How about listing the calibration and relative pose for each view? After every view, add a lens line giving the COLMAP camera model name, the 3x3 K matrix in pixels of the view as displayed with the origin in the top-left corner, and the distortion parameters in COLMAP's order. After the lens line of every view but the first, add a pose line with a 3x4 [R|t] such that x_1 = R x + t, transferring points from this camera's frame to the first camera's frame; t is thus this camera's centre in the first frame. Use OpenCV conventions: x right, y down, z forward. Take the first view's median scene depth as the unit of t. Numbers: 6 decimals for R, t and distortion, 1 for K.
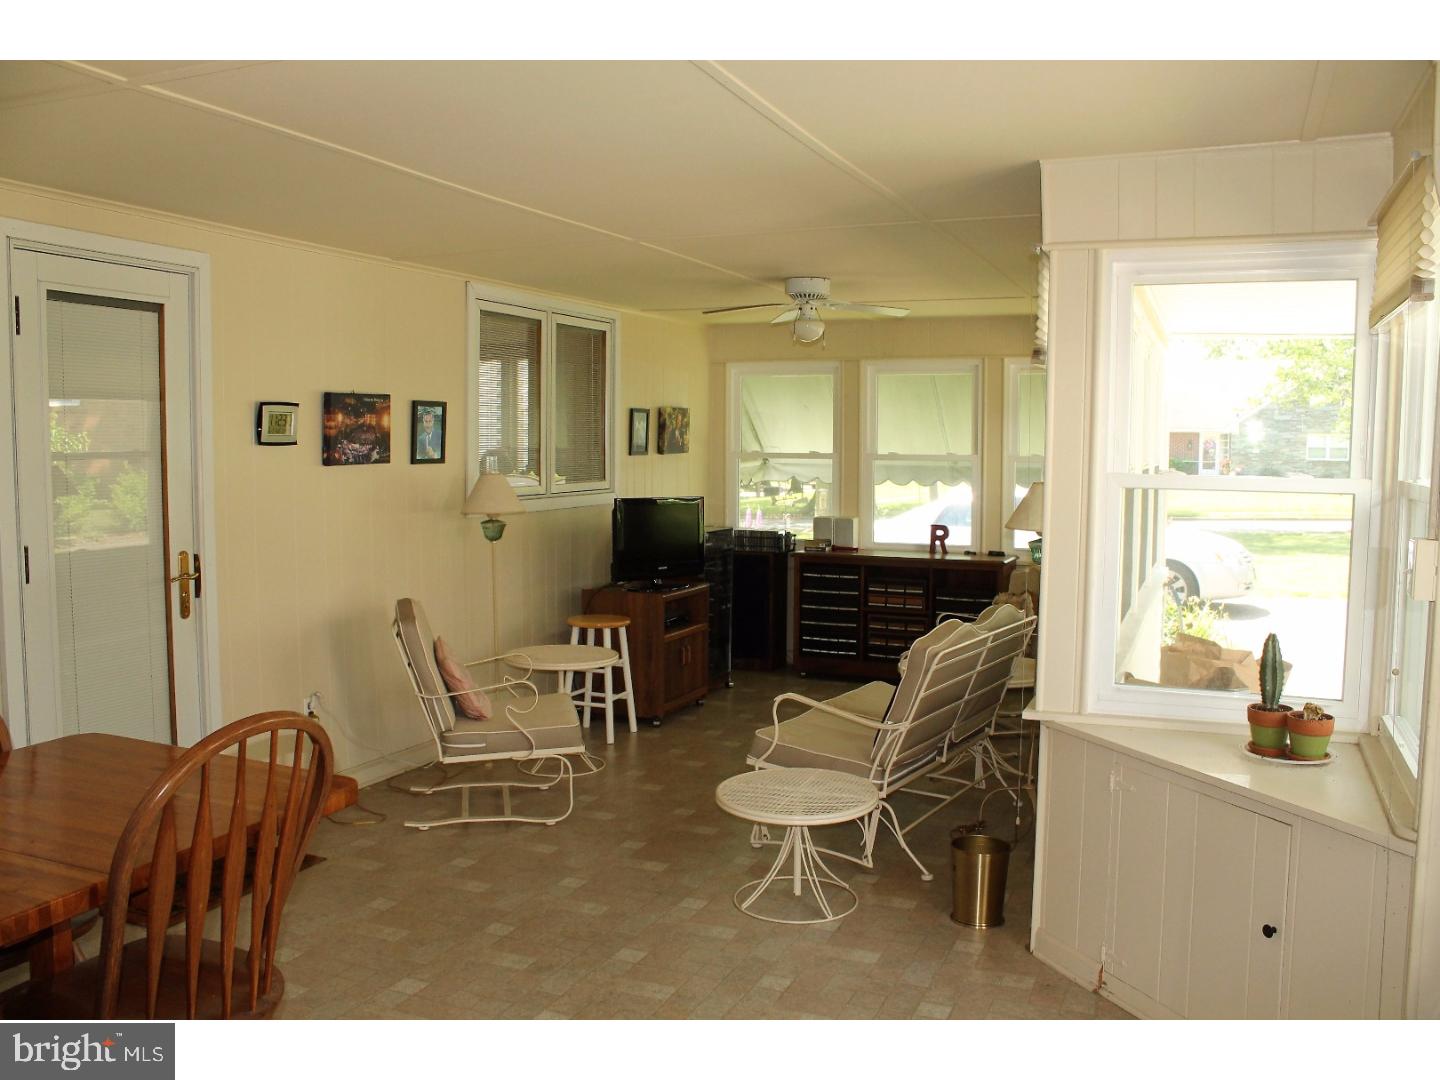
lens RADIAL K [[1226.8, 0, 723.7], [0, 1226.8, 543.6], [0, 0, 1]] dist [-0.159853, 0.135384]
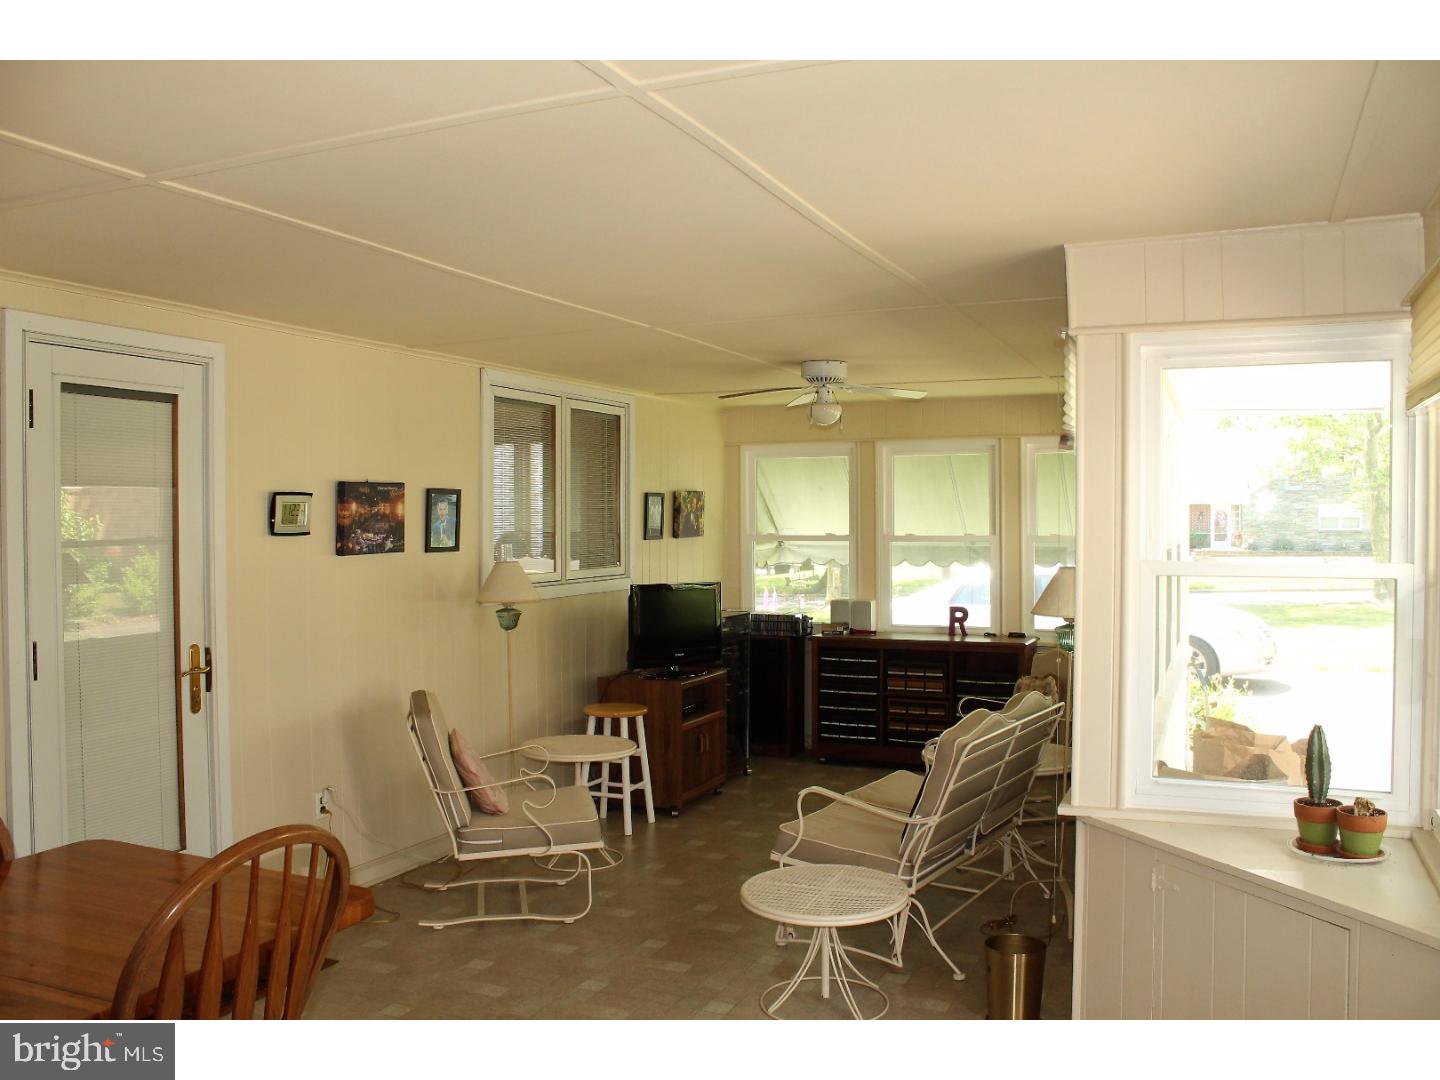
lens RADIAL K [[1226.8, 0, 722.7], [0, 1226.8, 540.4], [0, 0, 1]] dist [-0.159853, 0.135384]
pose [[0.999922, -0.009559, -0.007982, -0.008771], [0.009022, 0.997864, -0.064694, -0.010633], [0.008584, 0.064617, 0.997873, 0.016848]]
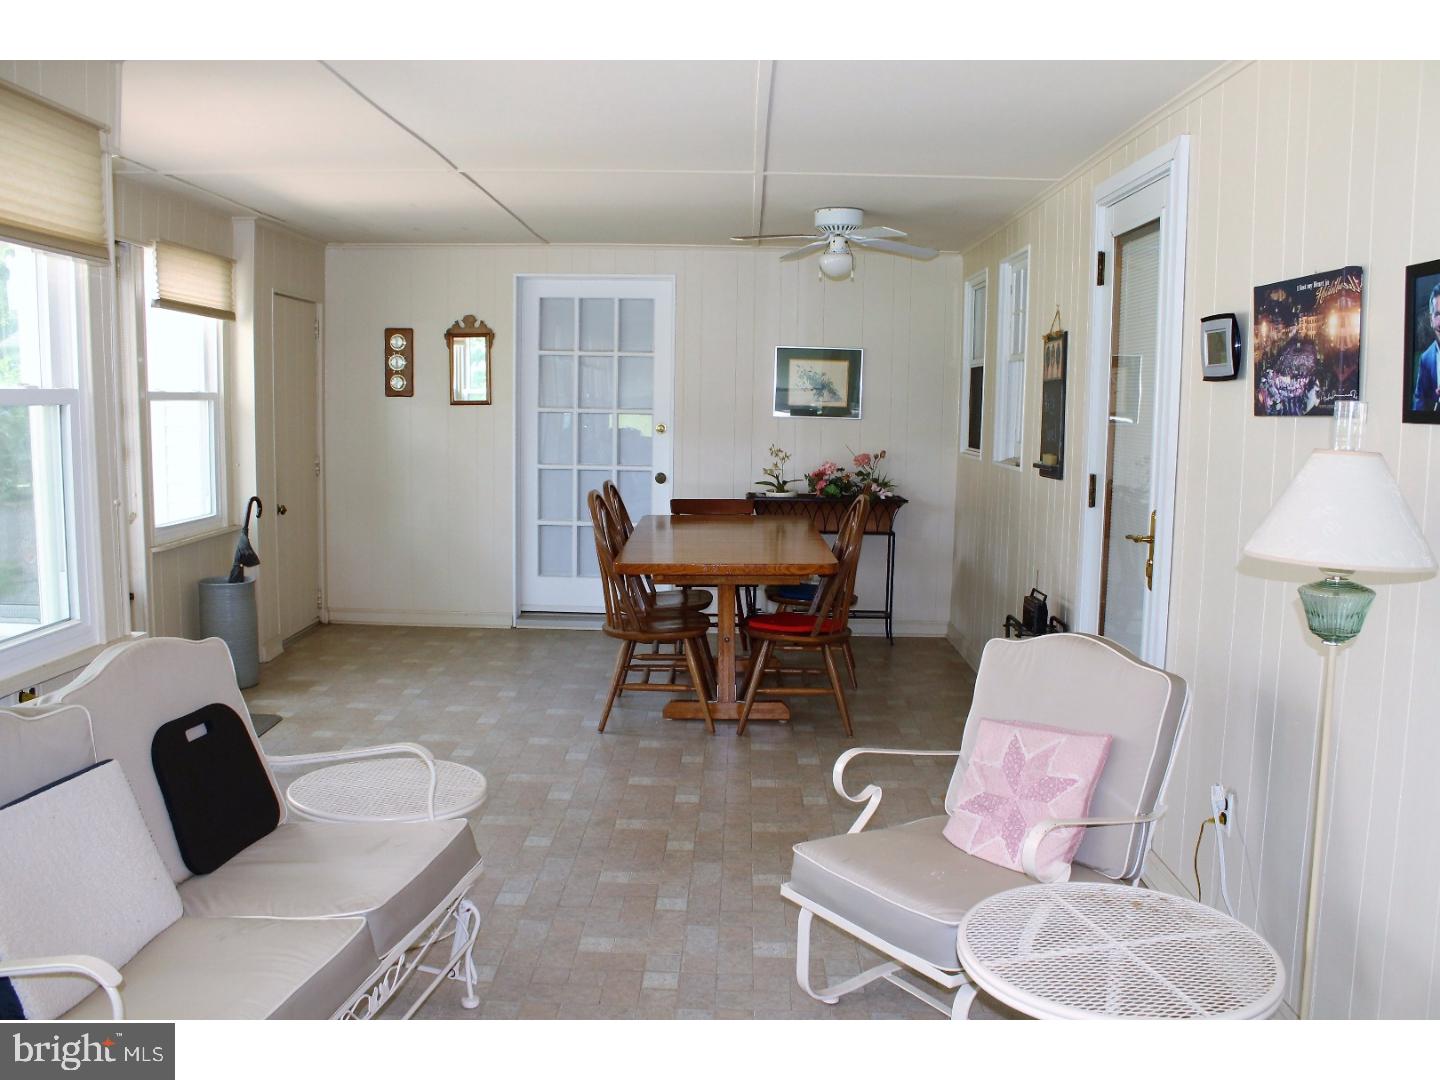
lens RADIAL K [[1226.8, 0, 725.8], [0, 1226.8, 535.1], [0, 0, 1]] dist [-0.159853, 0.135384]
pose [[-0.928618, 0.023545, -0.370289, 0.120991], [-0.050102, 0.980887, 0.188017, -0.106331], [0.367639, 0.193148, -0.909690, 1.486360]]
